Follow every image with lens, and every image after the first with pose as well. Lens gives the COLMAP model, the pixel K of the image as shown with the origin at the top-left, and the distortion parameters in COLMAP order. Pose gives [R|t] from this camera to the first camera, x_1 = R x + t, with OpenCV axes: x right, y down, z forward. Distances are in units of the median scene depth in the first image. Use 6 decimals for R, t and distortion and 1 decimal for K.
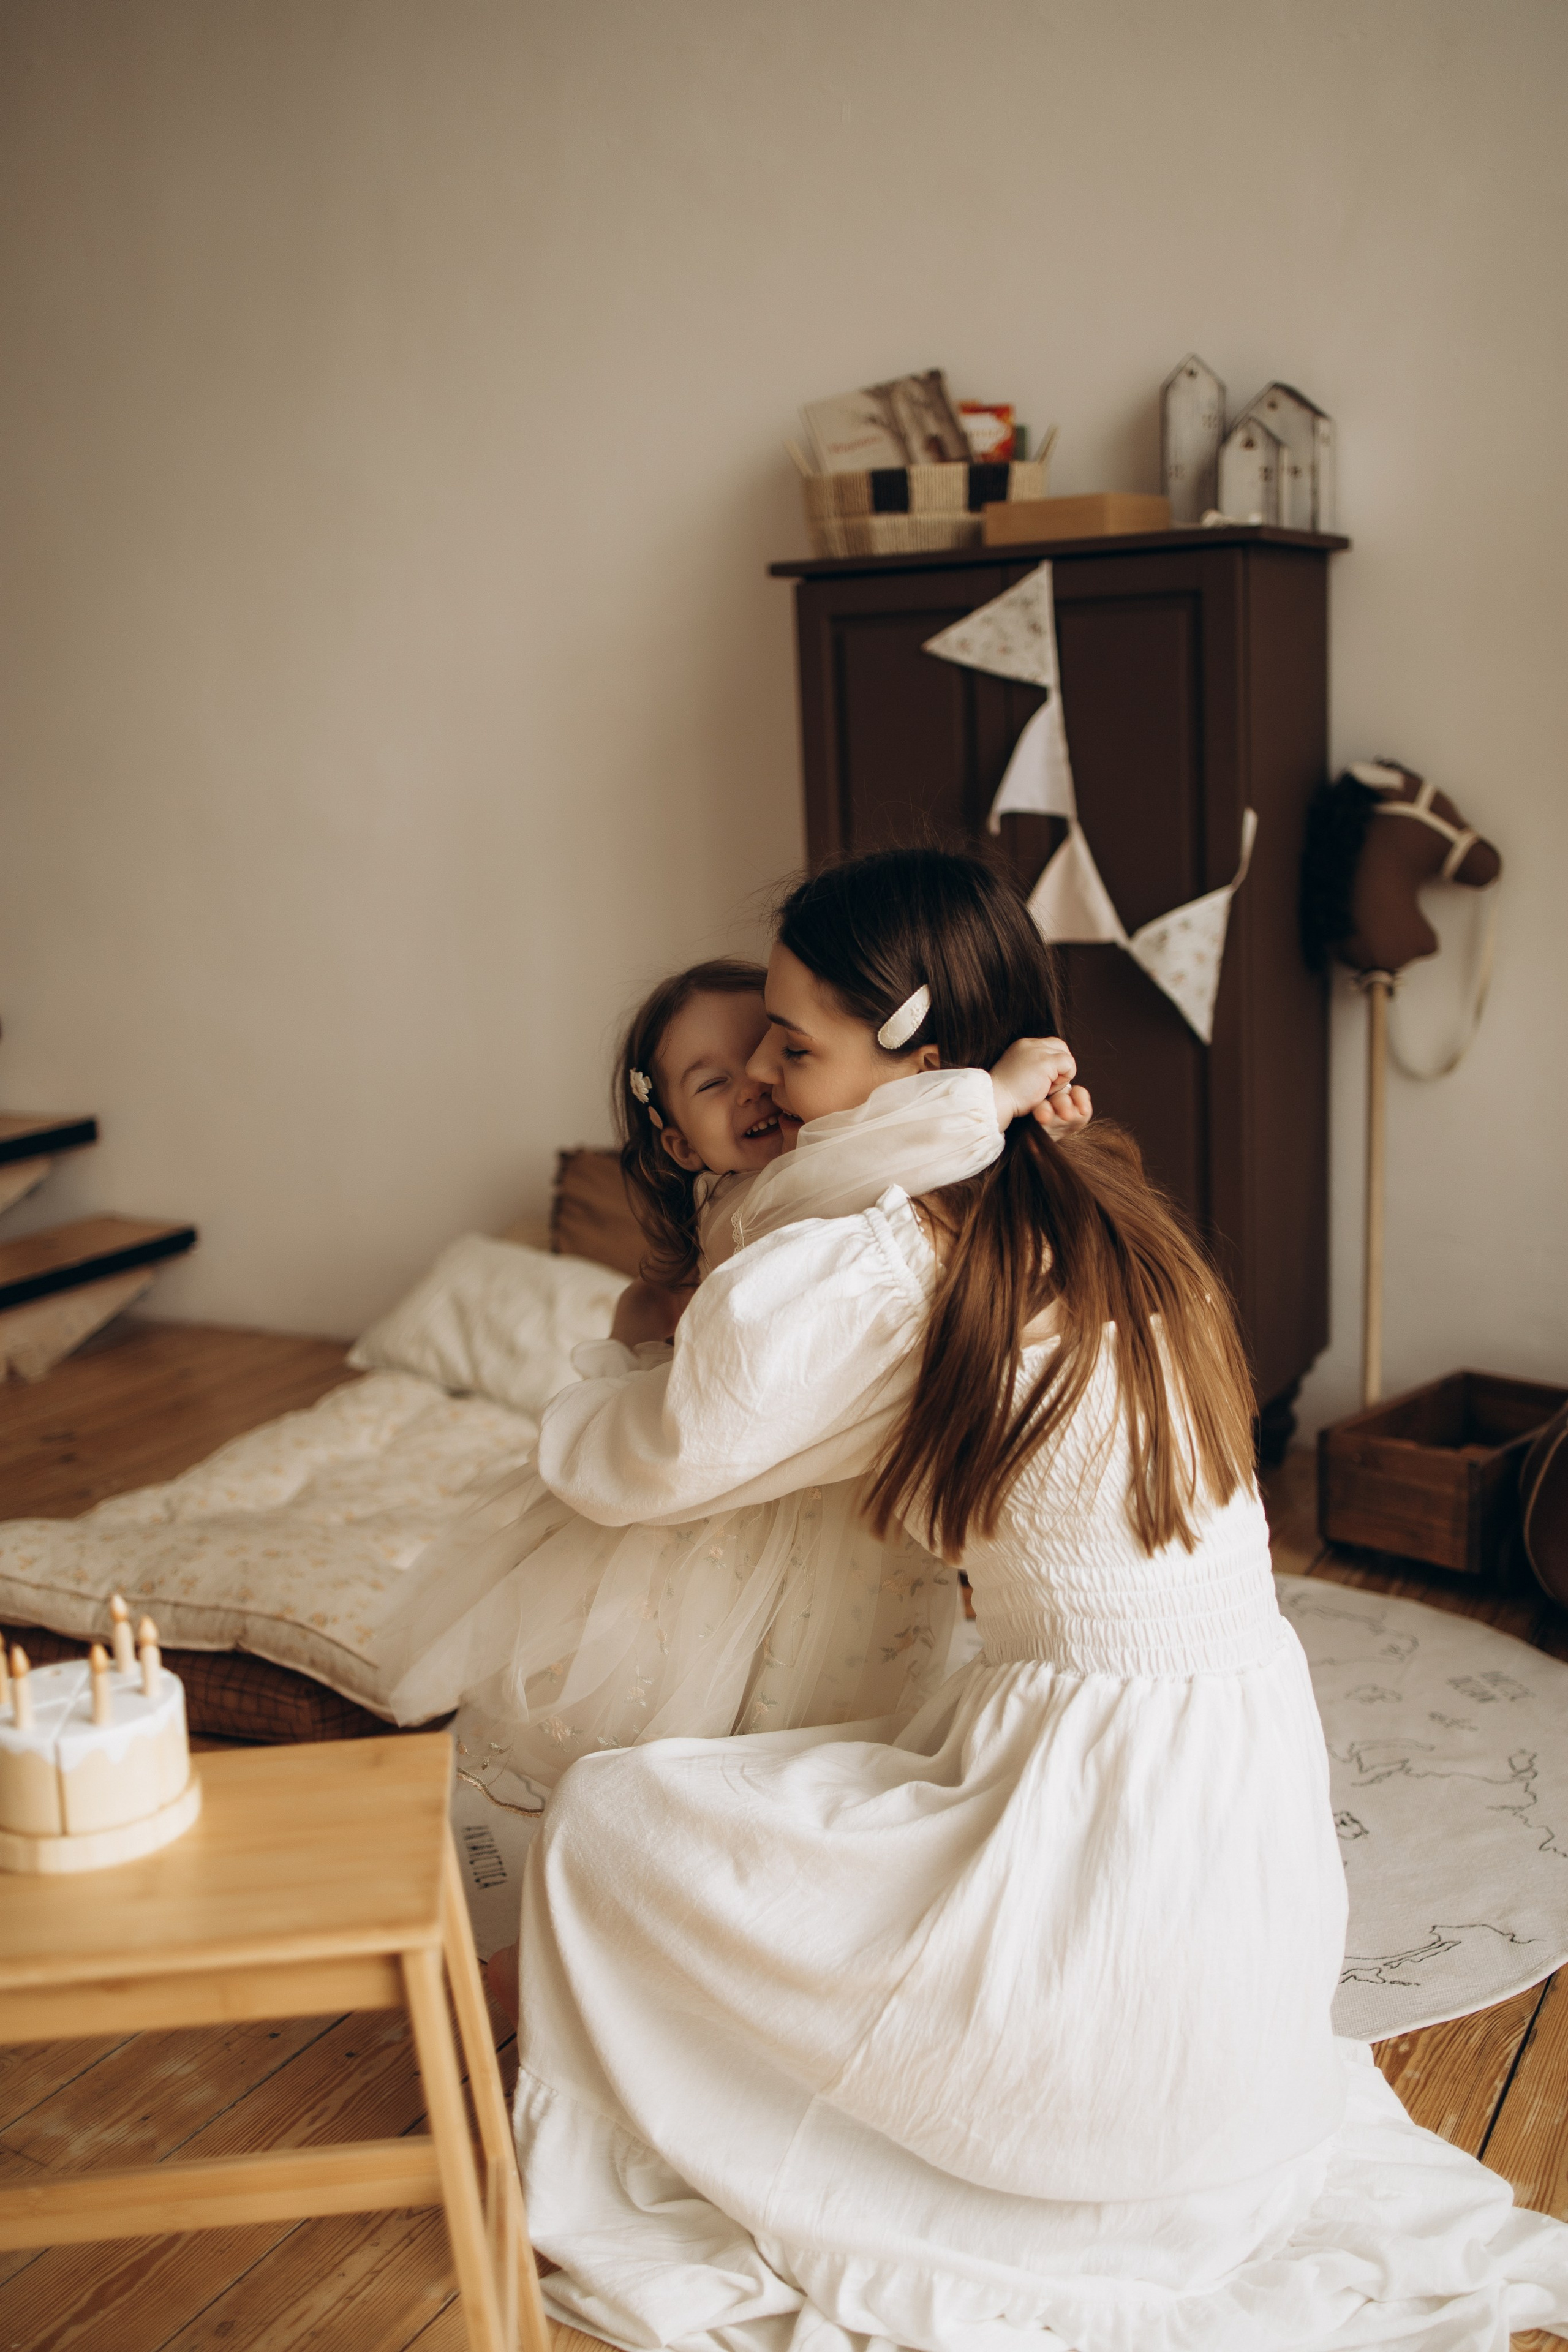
lens RADIAL K [[2458.1, 0, 784.0], [0, 2458.1, 1176.0], [0, 0, 1]] dist [-0.063508, 0.014355]
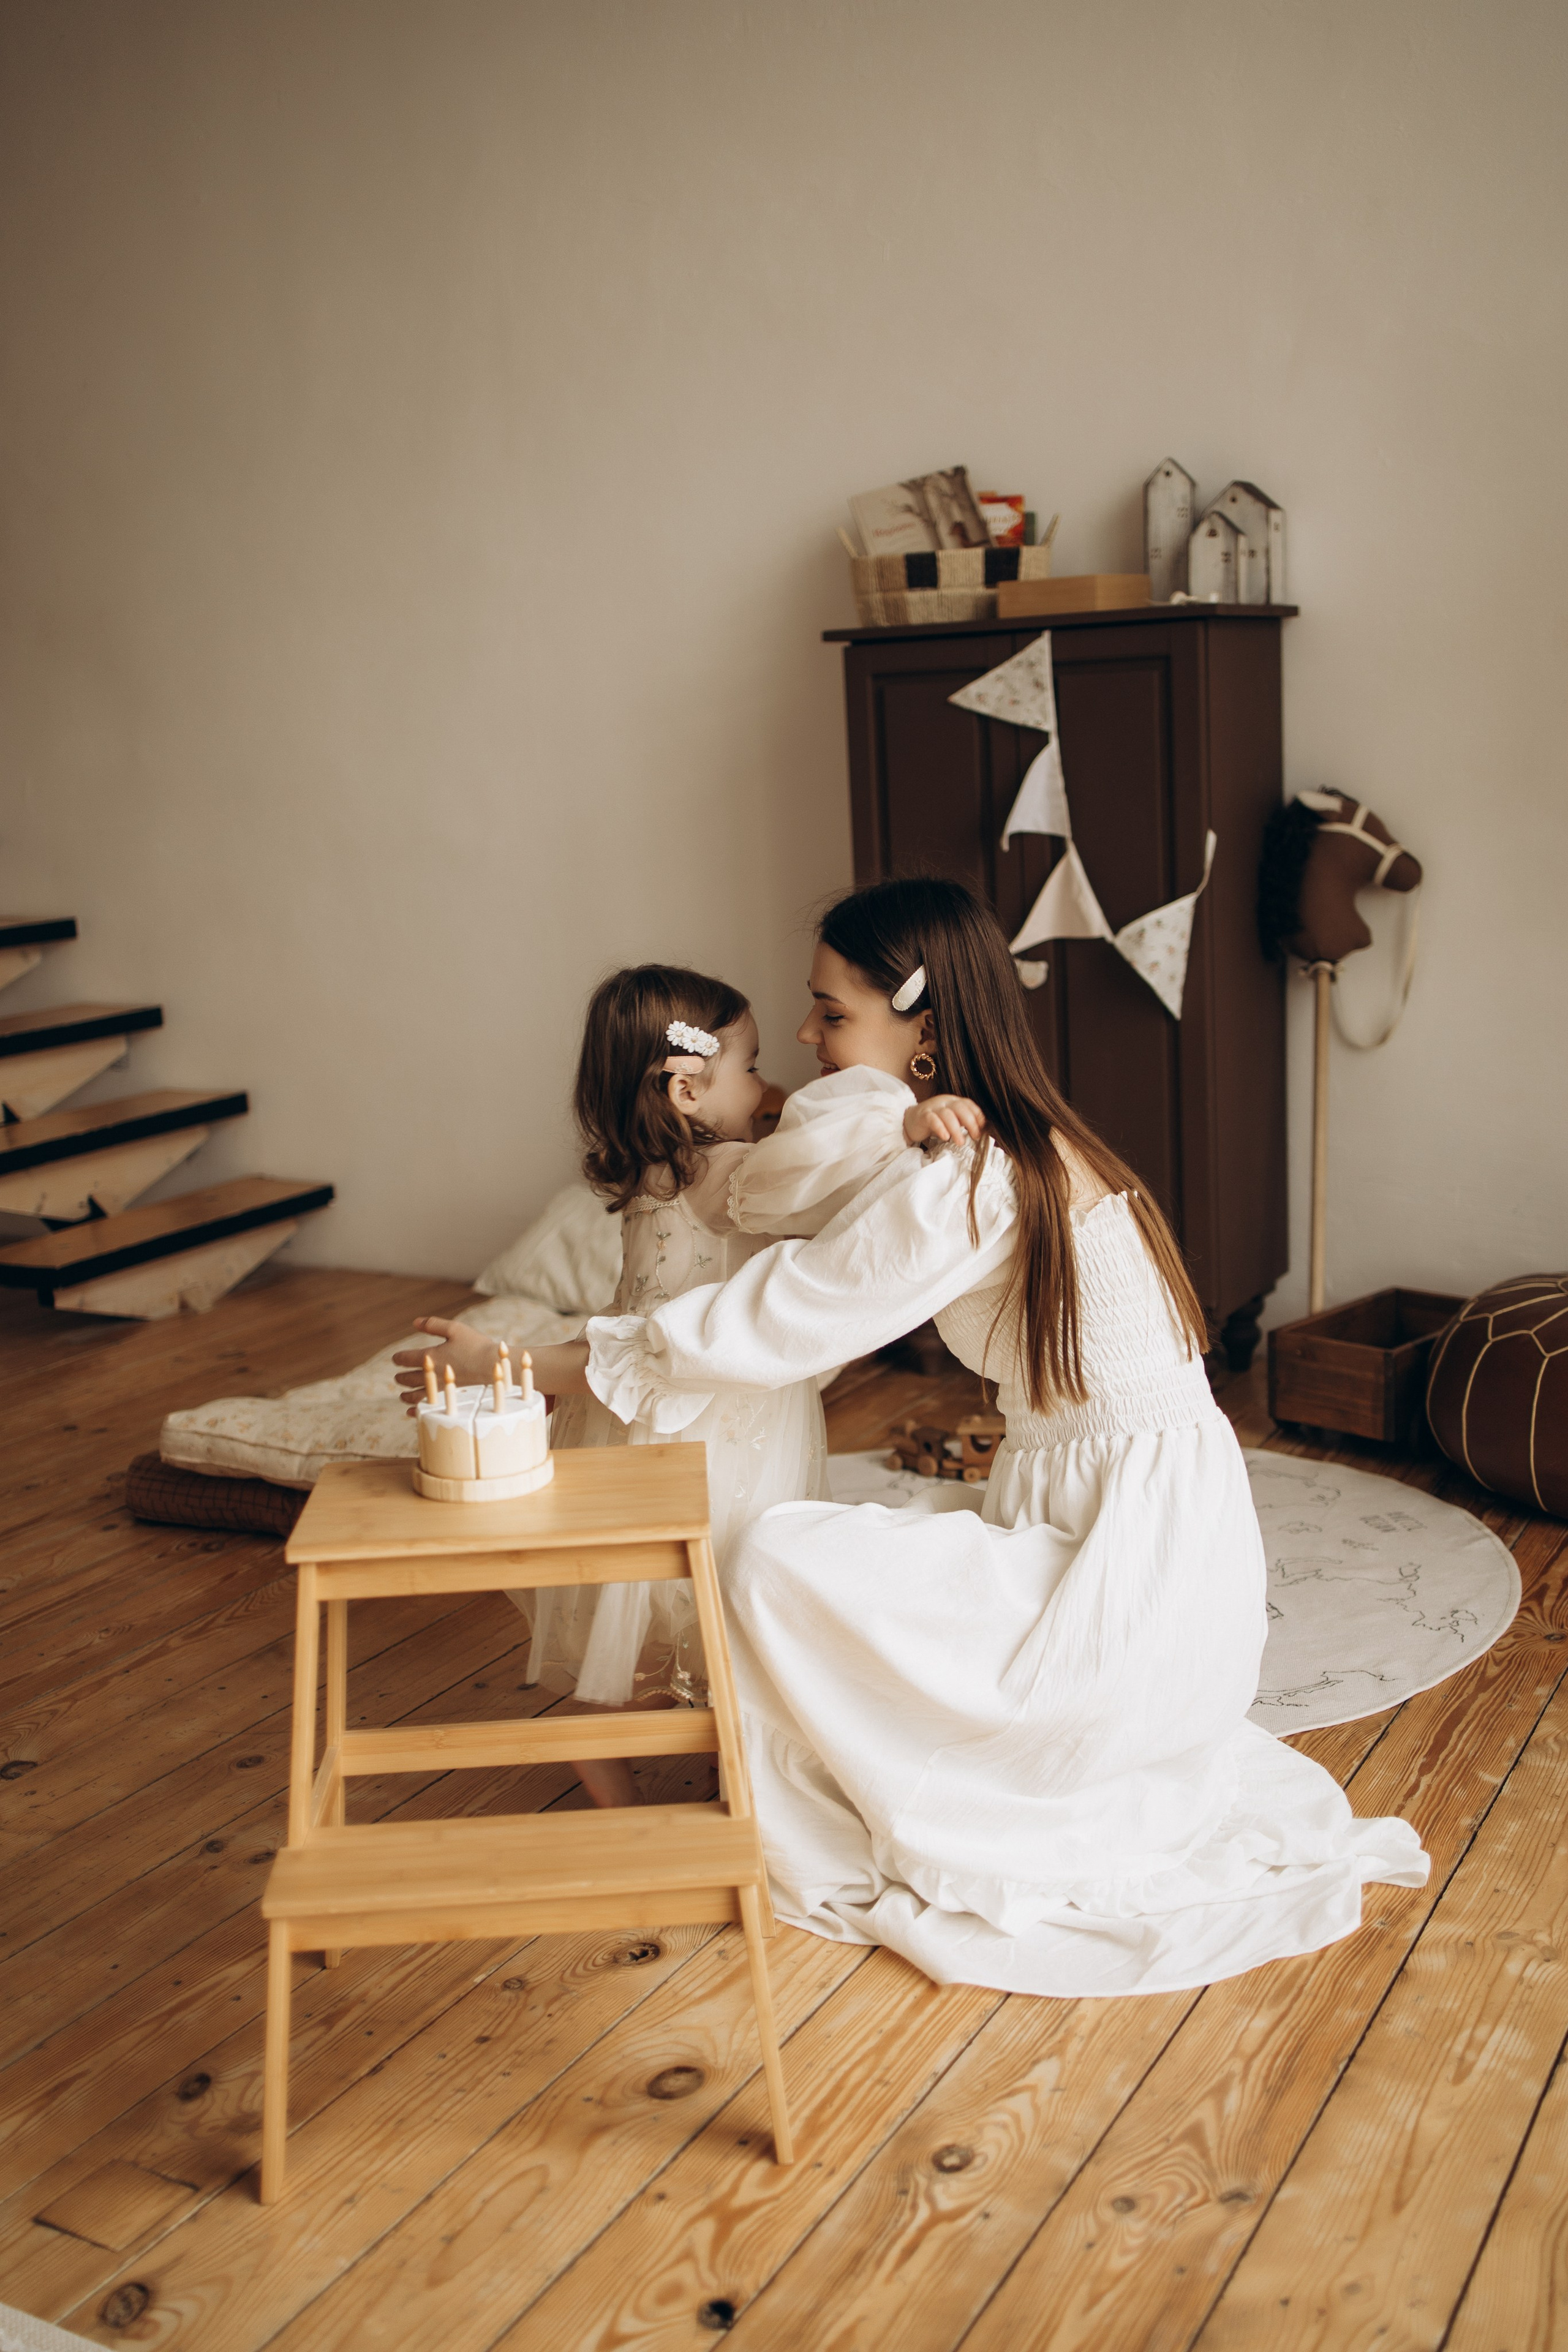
lens RADIAL K [[2365.8, 0, 786.3], [0, 2365.8, 1158.9], [0, 0, 1]] dist [-0.041466, 0.016294]
pose [[0.999771, -0.002389, -0.021244, -0.000074], [0.002337, 0.999994, -0.002486, 0.017963], [0.021250, 0.002435, 0.999771, -0.188020]]
